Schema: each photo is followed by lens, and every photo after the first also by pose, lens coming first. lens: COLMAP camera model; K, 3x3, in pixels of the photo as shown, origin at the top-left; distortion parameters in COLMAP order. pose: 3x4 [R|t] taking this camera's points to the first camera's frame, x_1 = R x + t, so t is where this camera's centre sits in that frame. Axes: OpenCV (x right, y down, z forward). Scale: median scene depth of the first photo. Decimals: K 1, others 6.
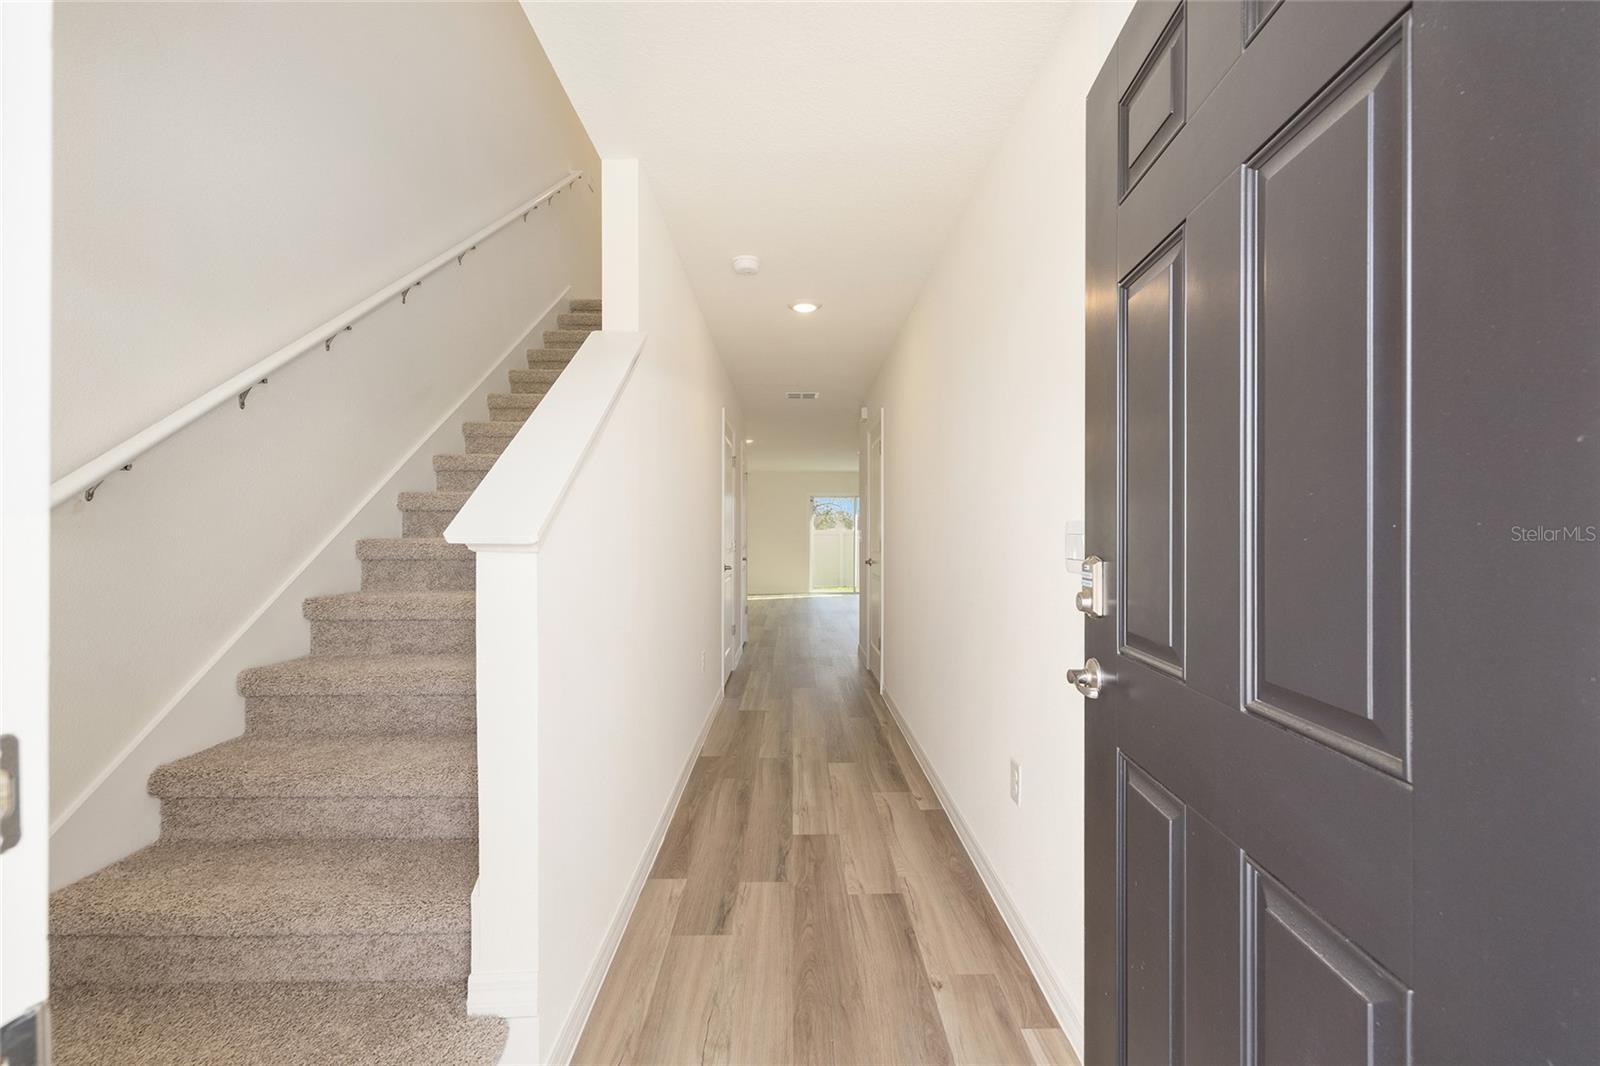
lens RADIAL K [[640.5, 0, 800.2], [0, 640.5, 537.2], [0, 0, 1]] dist [-0.001545, 0.000656]
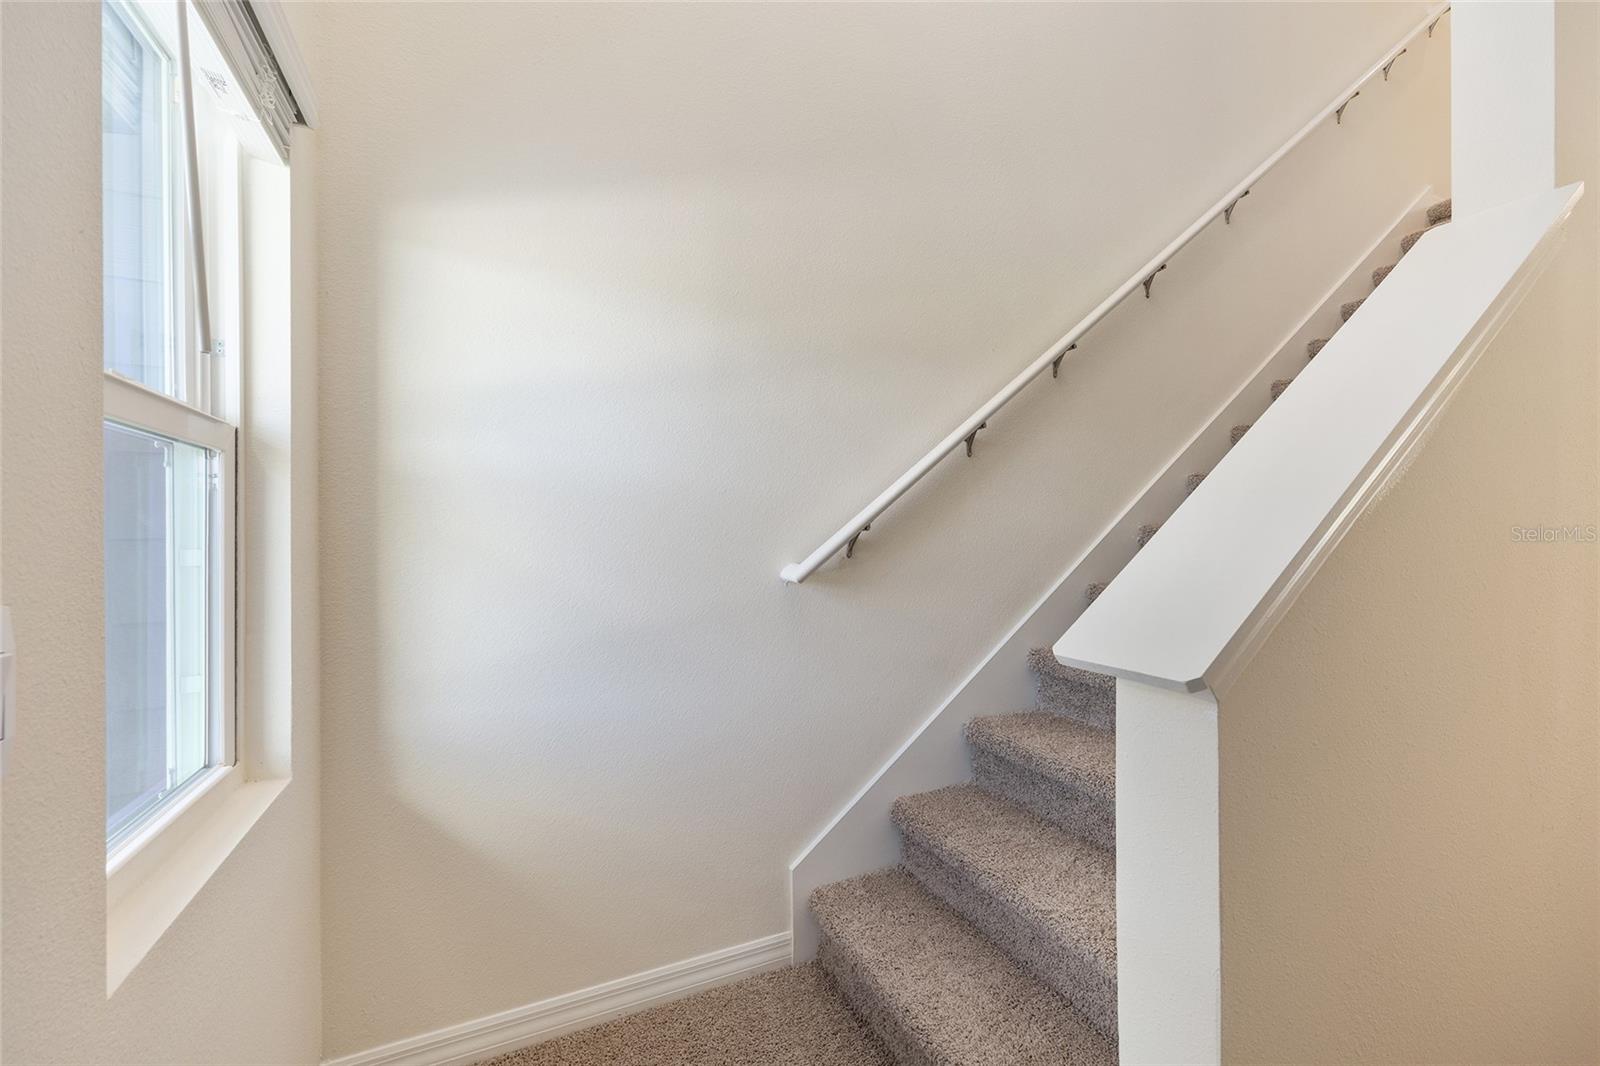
lens RADIAL K [[660.3, 0, 794.7], [0, 660.3, 536.9], [0, 0, 1]] dist [-0.003005, -0.000060]
pose [[0.420695, 0.000347, -0.907202, -0.056937], [-0.004888, 0.999986, -0.001885, -0.081532], [0.907189, 0.005227, 0.420691, 0.365411]]
